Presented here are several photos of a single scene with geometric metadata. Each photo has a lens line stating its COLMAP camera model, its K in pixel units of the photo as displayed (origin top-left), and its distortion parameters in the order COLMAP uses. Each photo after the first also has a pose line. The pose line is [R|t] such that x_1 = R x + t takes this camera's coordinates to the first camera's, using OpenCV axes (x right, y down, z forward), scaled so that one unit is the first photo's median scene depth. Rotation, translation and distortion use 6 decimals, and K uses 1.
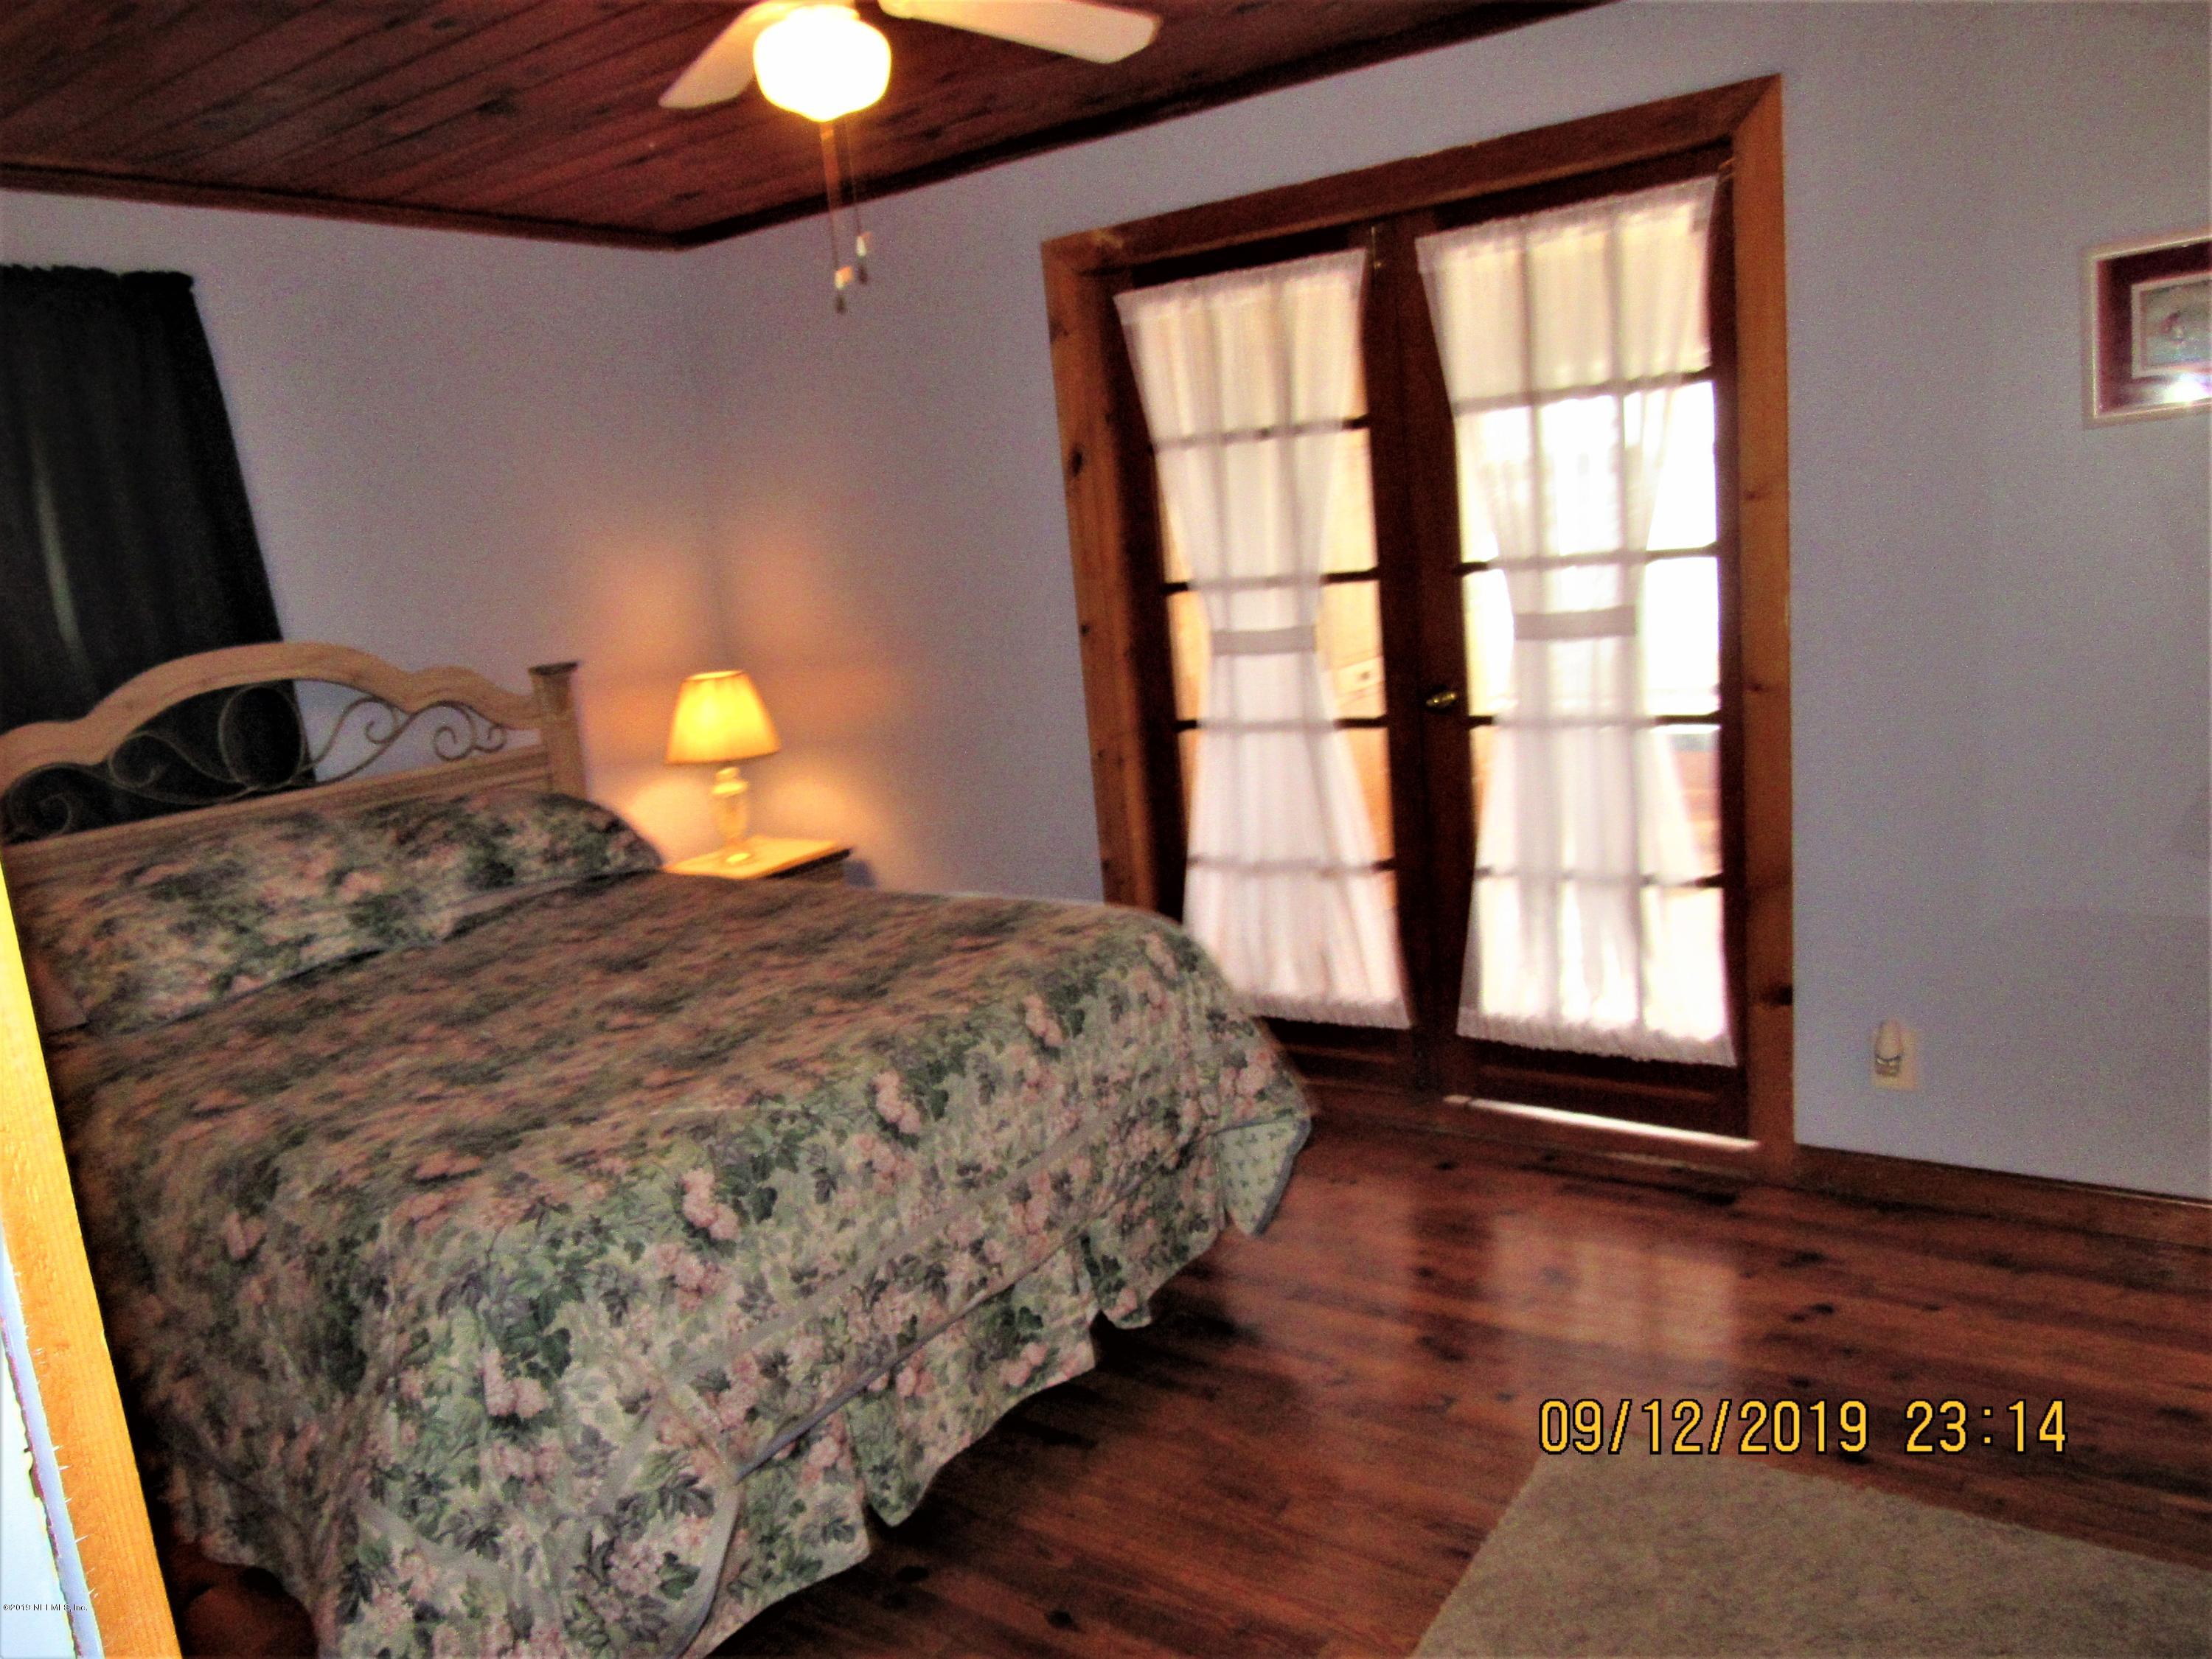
lens RADIAL K [[1596.4, 0, 1106.0], [0, 1596.4, 829.5], [0, 0, 1]] dist [-0.026982, 0.011526]
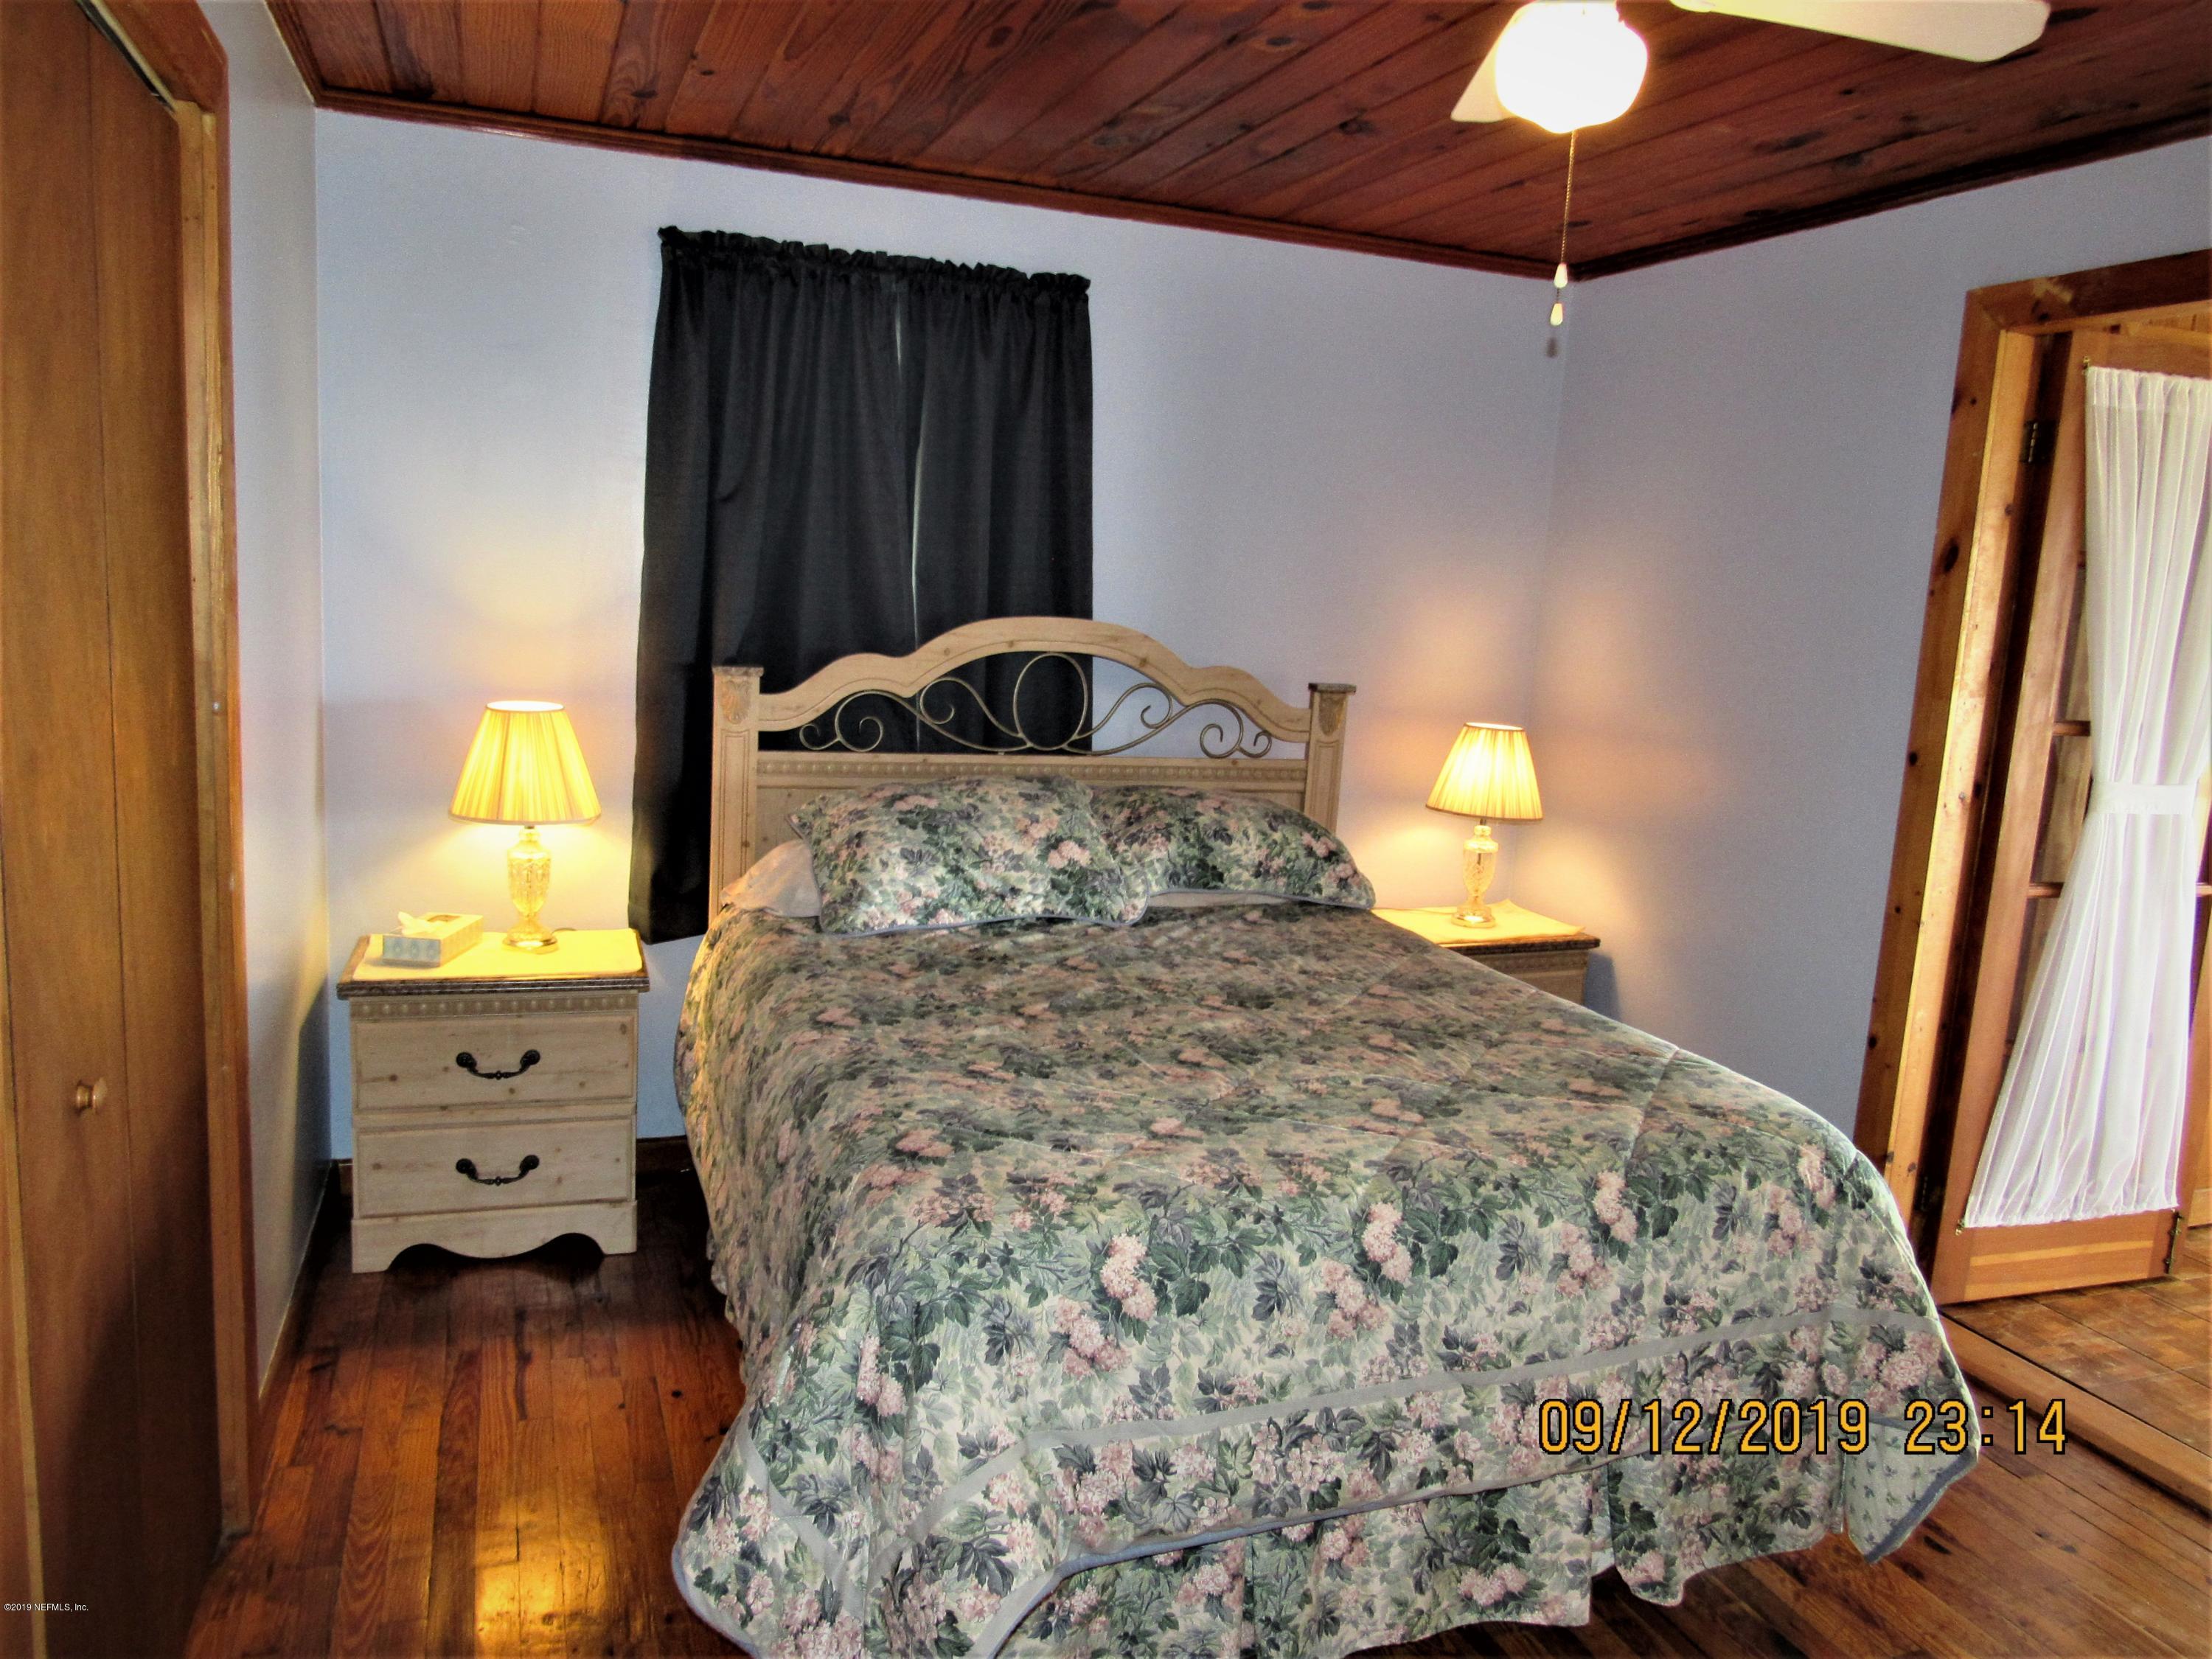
lens RADIAL K [[1596.4, 0, 1106.0], [0, 1596.4, 829.5], [0, 0, 1]] dist [-0.026982, 0.011526]
pose [[0.814108, 0.225488, -0.535147, 0.147447], [-0.235367, 0.970573, 0.050899, -0.052366], [0.530877, 0.084519, 0.843224, 0.143468]]
